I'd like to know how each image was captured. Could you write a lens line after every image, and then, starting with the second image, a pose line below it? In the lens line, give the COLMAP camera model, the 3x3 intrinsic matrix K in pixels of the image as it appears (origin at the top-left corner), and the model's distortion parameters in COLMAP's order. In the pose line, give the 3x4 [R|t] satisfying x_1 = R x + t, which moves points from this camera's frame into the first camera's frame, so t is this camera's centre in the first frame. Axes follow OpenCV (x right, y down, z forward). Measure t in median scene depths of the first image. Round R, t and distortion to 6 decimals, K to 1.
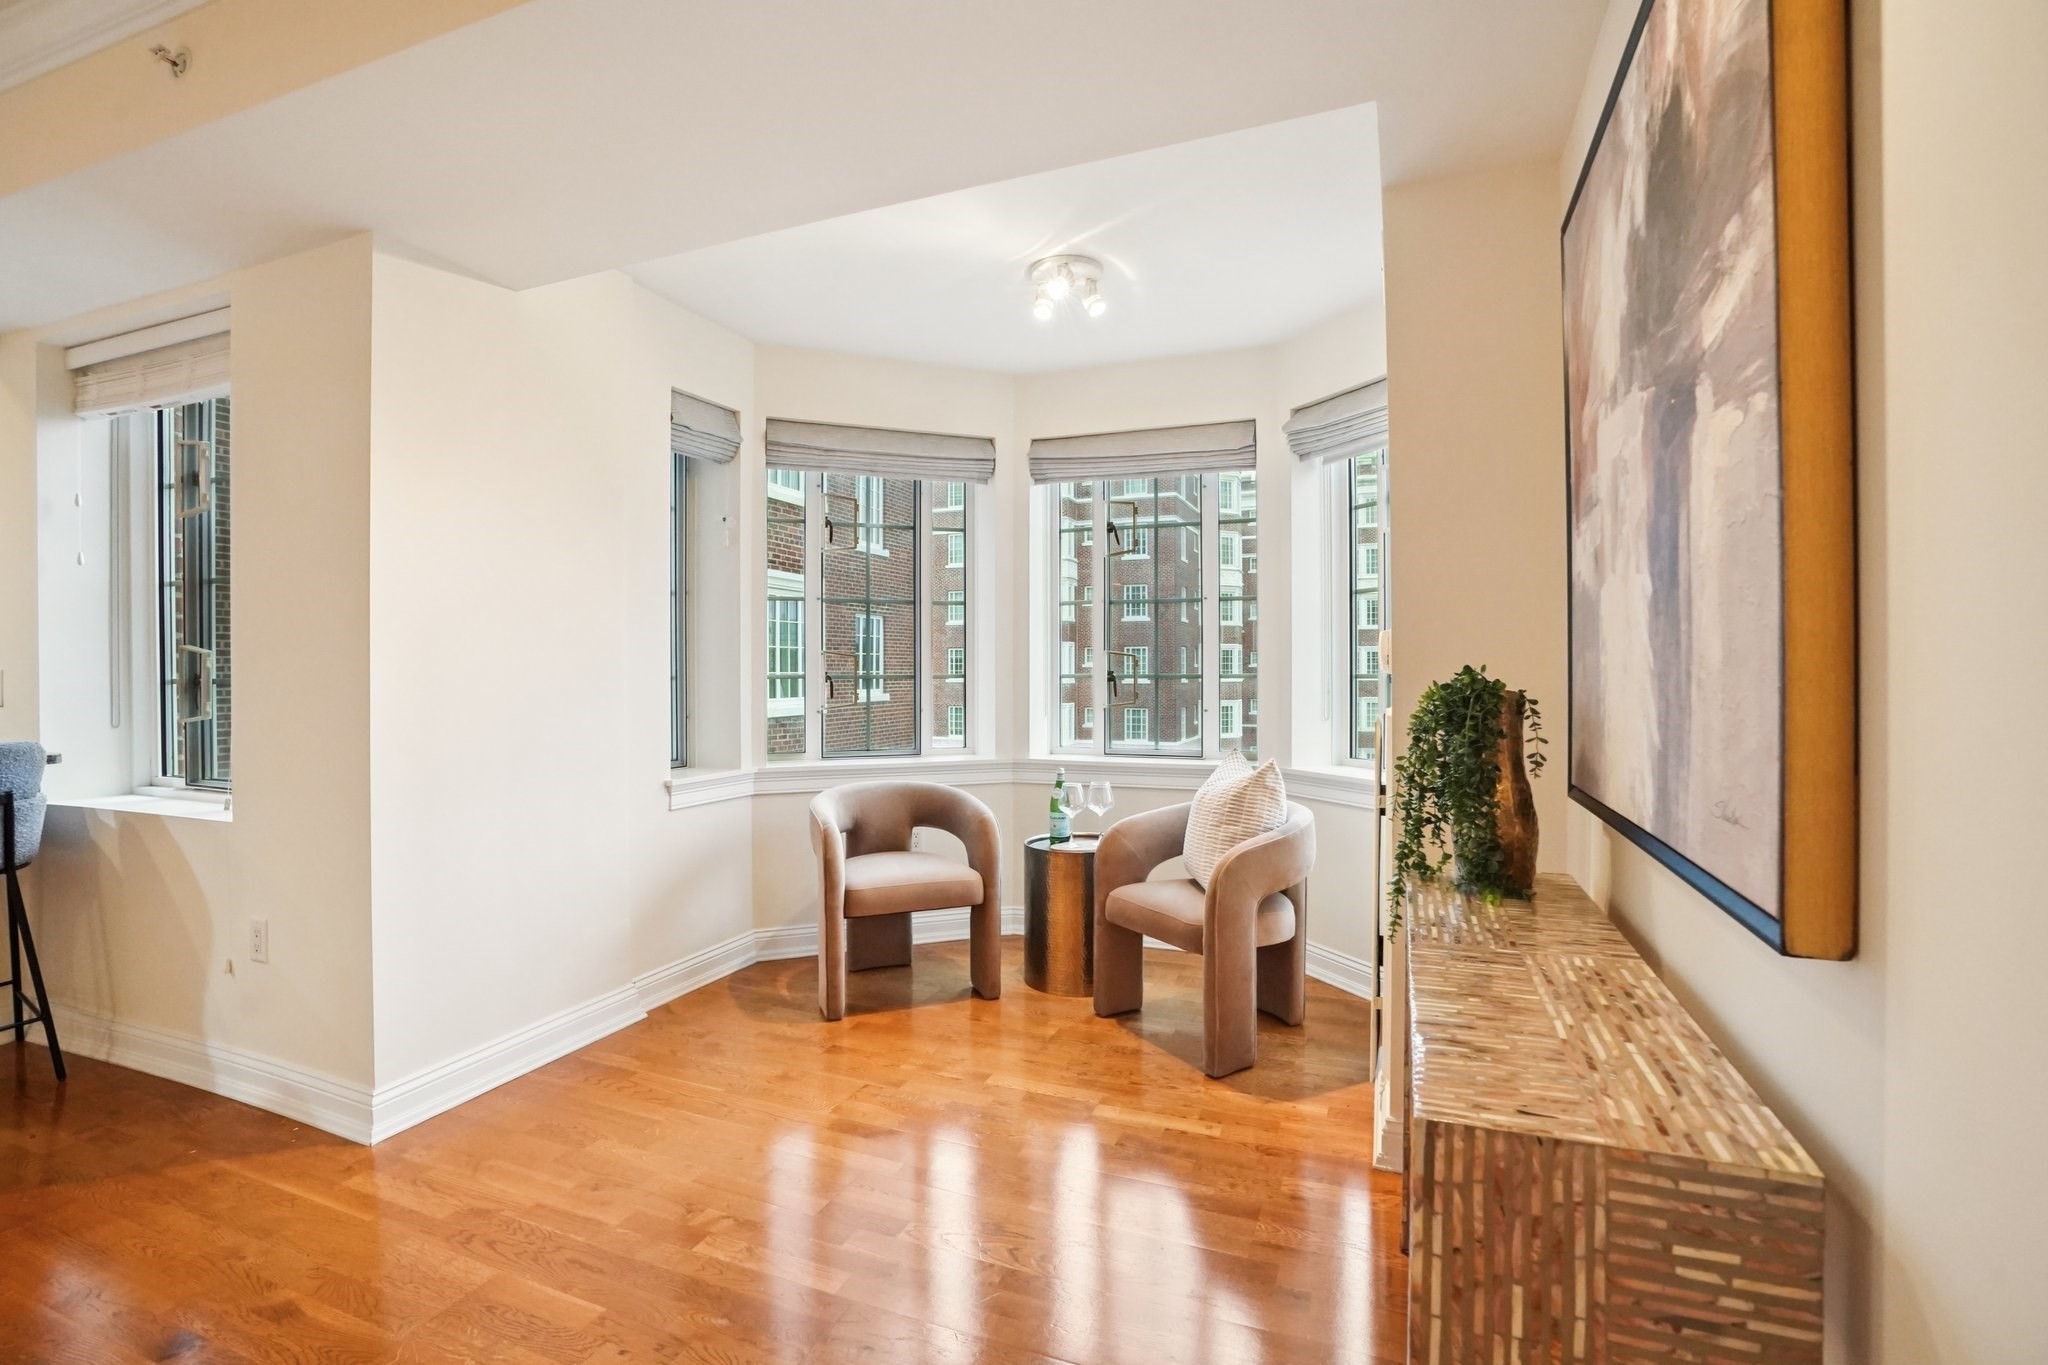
lens RADIAL K [[942.2, 0, 1024.4], [0, 942.2, 672.7], [0, 0, 1]] dist [-0.031739, 0.011628]
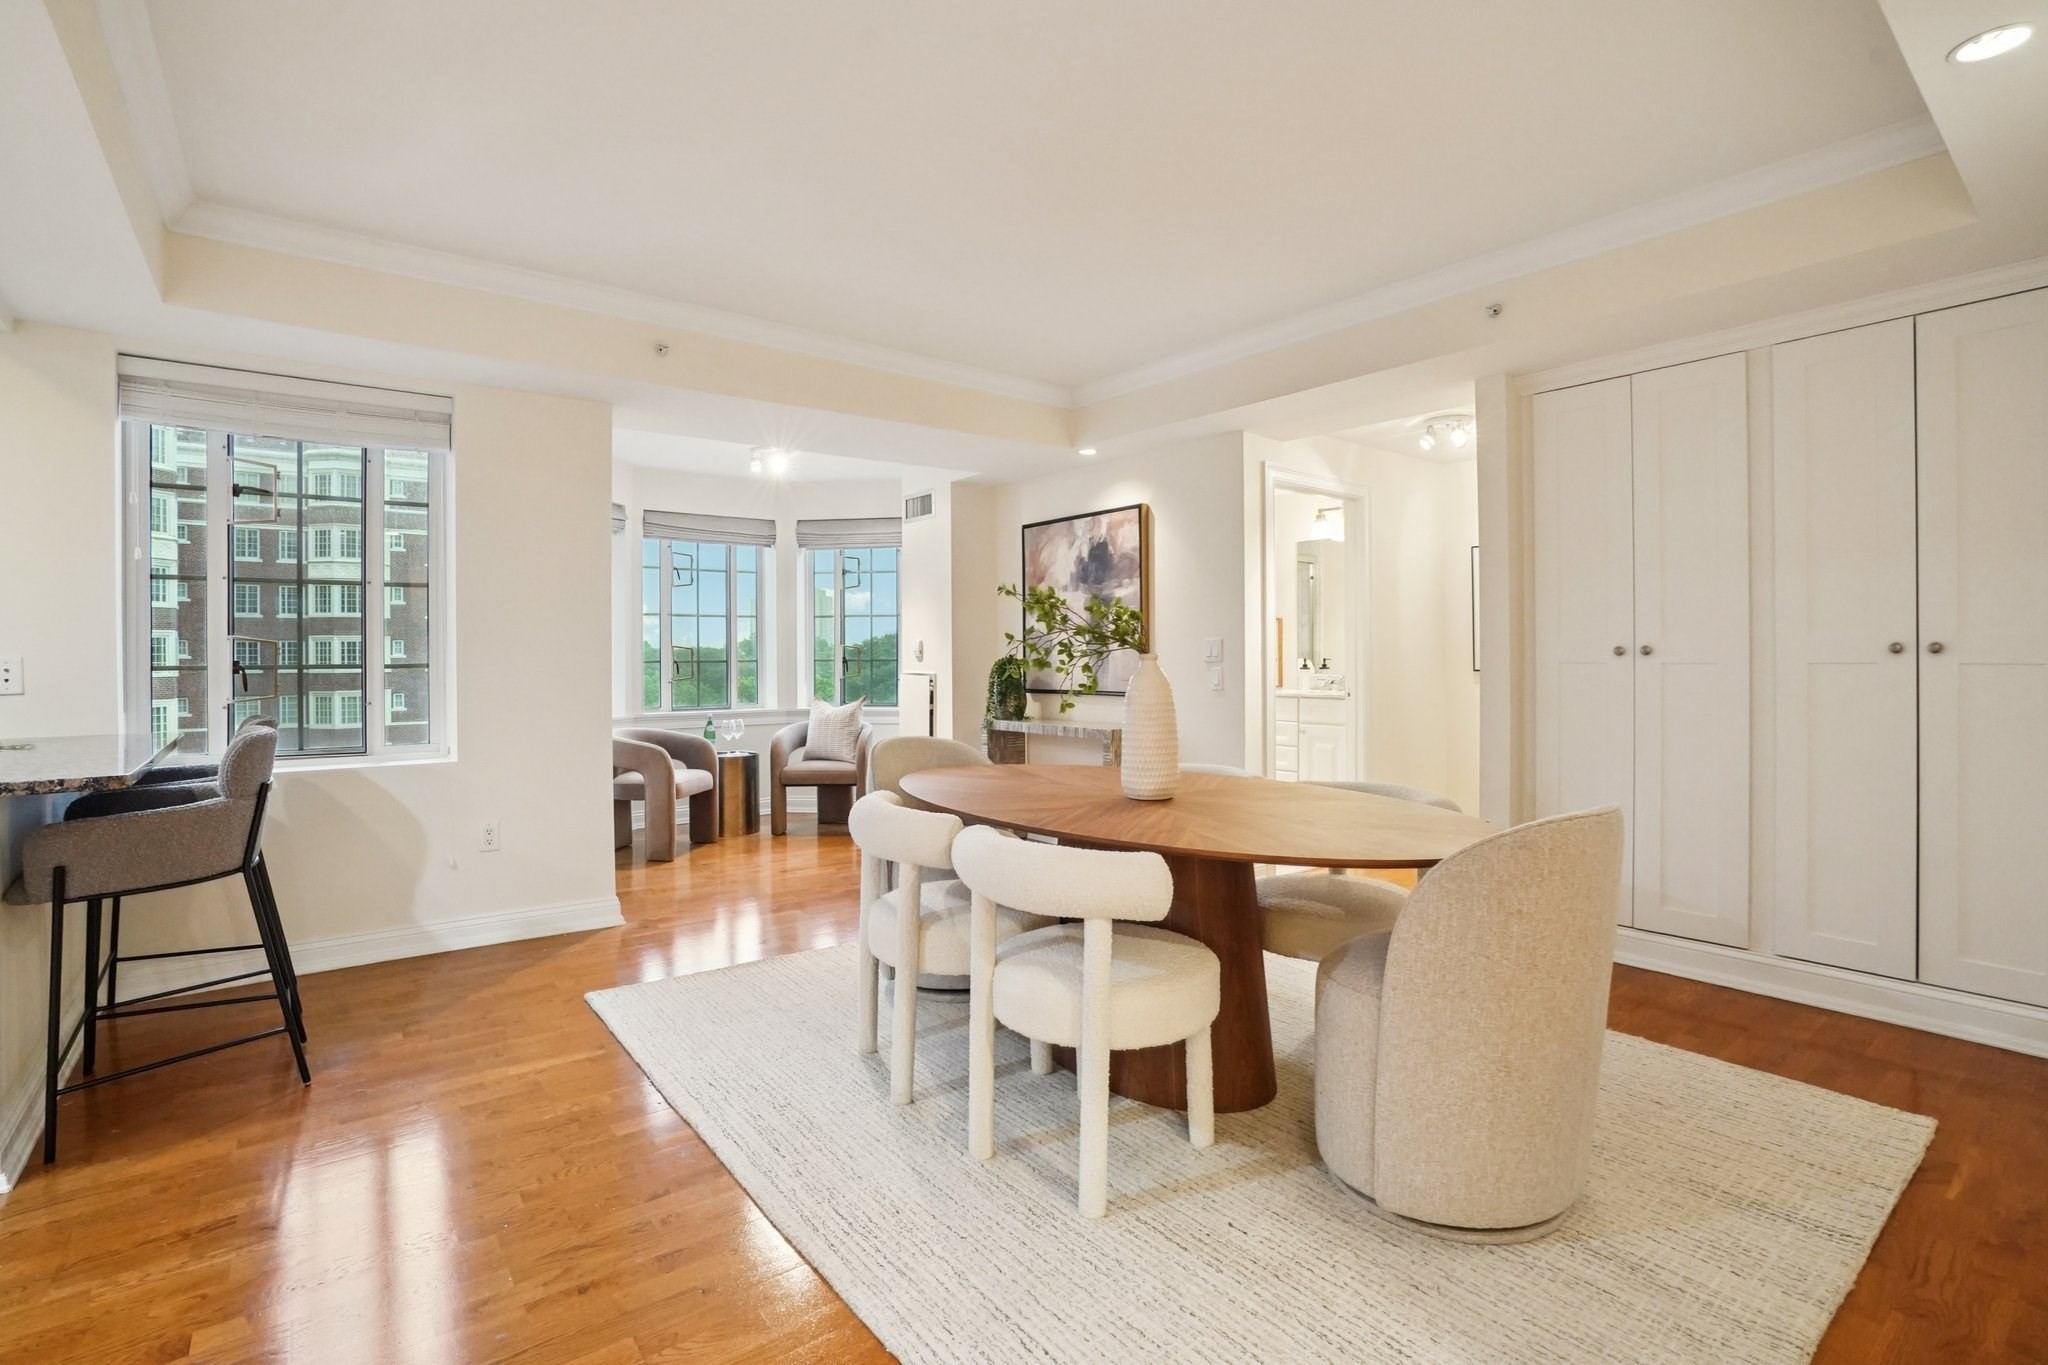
lens RADIAL K [[942.2, 0, 1022.7], [0, 942.2, 668.7], [0, 0, 1]] dist [-0.031739, 0.011628]
pose [[0.497839, -0.006108, 0.867248, -0.099485], [0.002914, 0.999981, 0.005370, -0.000125], [-0.867264, -0.000146, 0.497848, -0.026973]]
